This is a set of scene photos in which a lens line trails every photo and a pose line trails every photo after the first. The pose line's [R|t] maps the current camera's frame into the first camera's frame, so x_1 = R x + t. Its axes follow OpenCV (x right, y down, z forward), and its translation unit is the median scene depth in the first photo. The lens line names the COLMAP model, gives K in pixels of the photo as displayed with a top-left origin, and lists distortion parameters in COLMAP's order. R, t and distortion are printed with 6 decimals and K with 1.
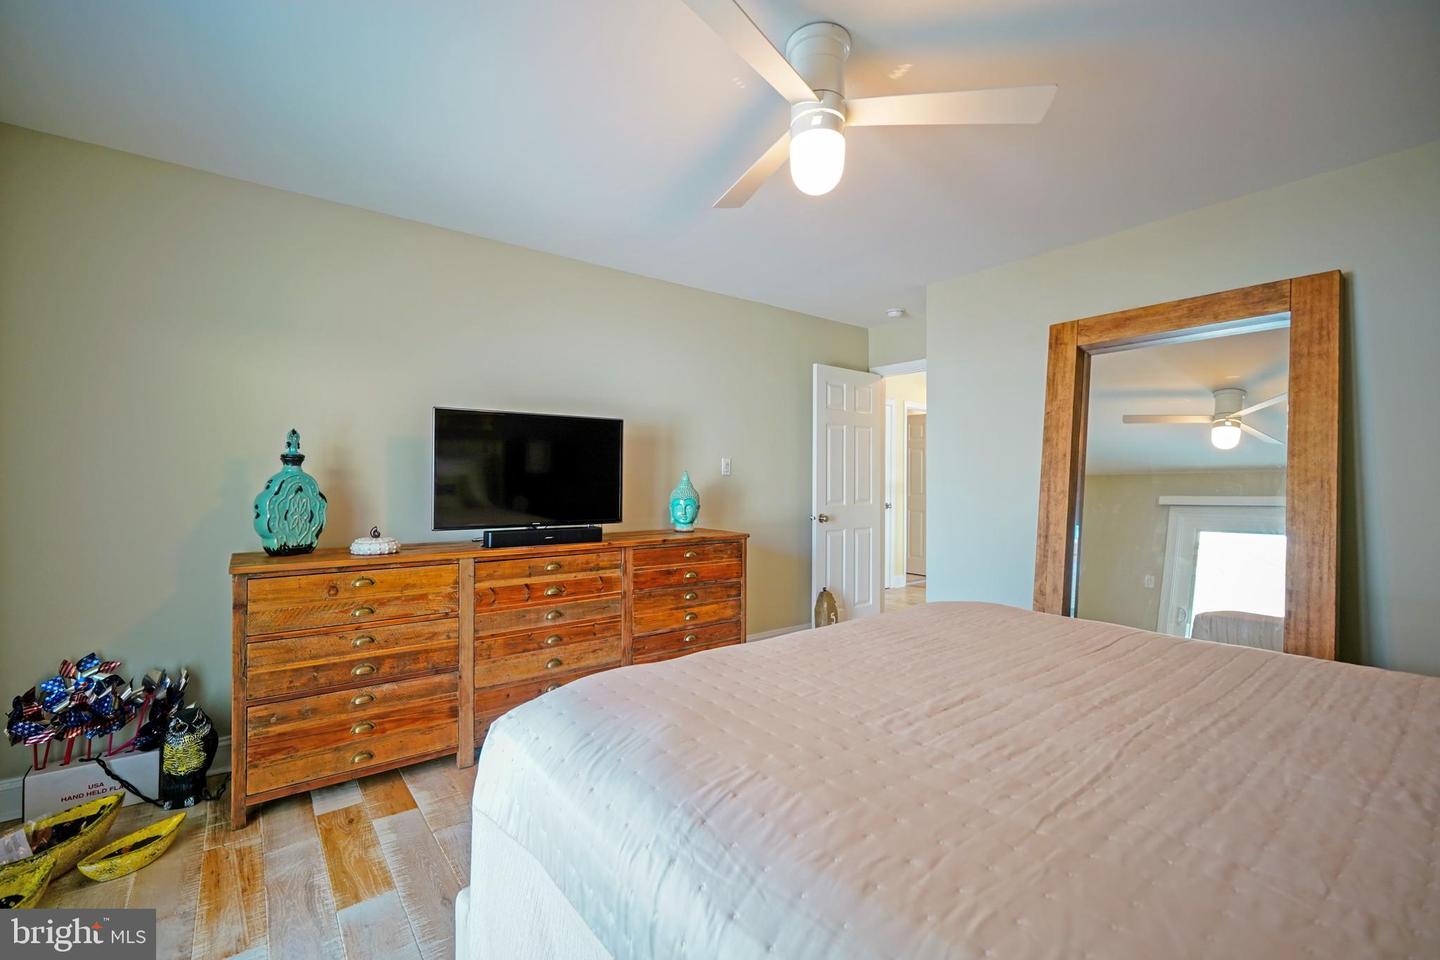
lens RADIAL K [[604.1, 0, 716.6], [0, 604.1, 481.1], [0, 0, 1]] dist [-0.007210, 0.003110]
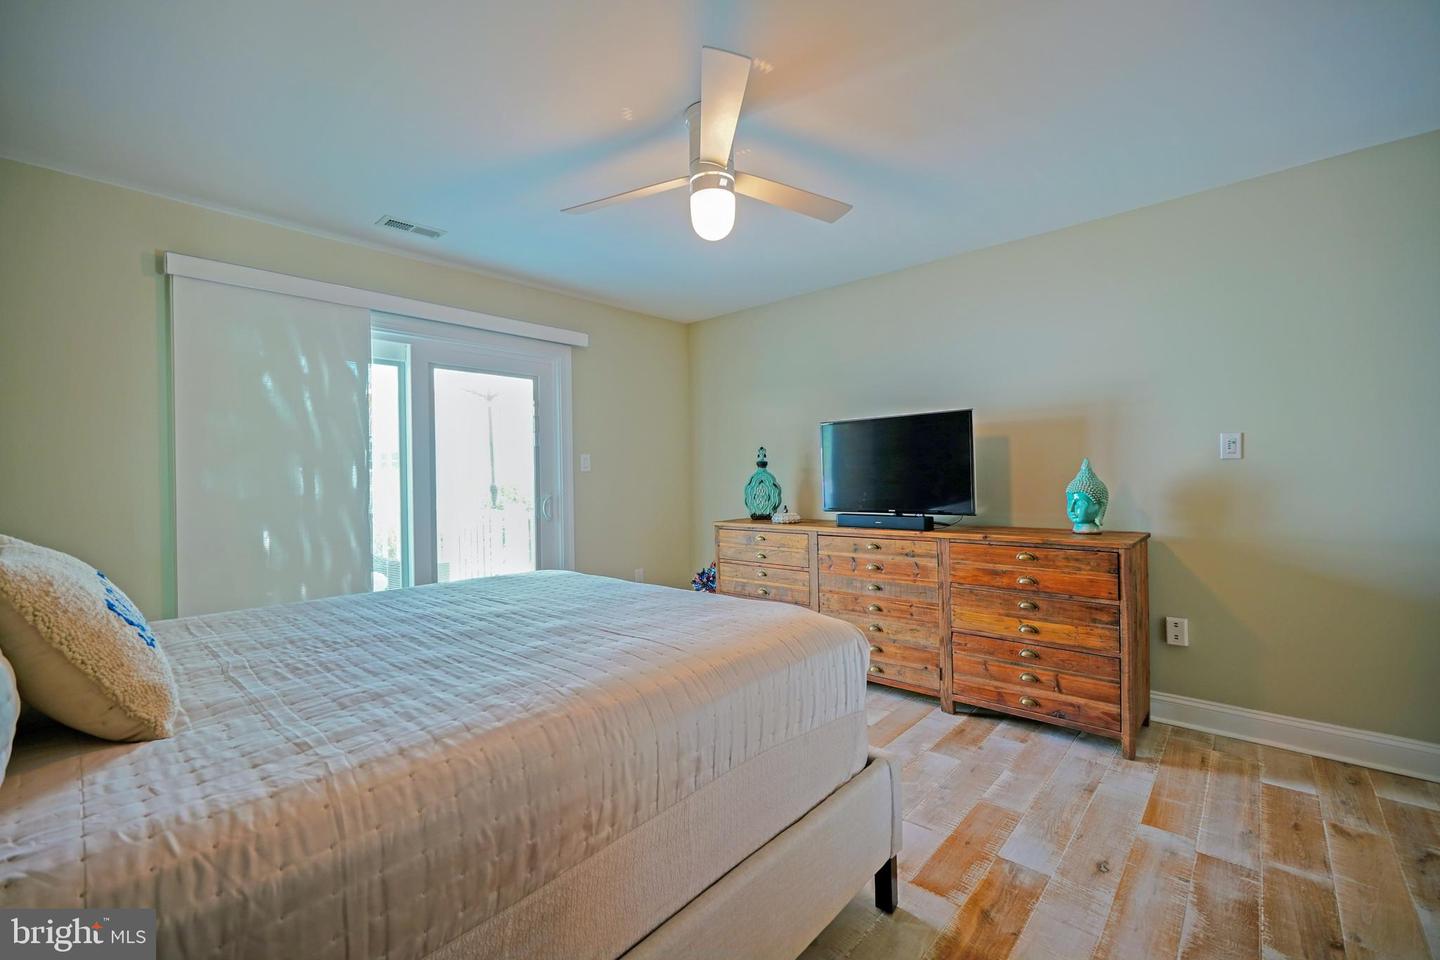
lens RADIAL K [[604.1, 0, 716.9], [0, 604.1, 481.2], [0, 0, 1]] dist [-0.007210, 0.003110]
pose [[0.181663, -0.001528, -0.983360, 0.791710], [0.016651, 0.999860, 0.001522, 0.005624], [0.983220, -0.016650, 0.181663, 0.456656]]
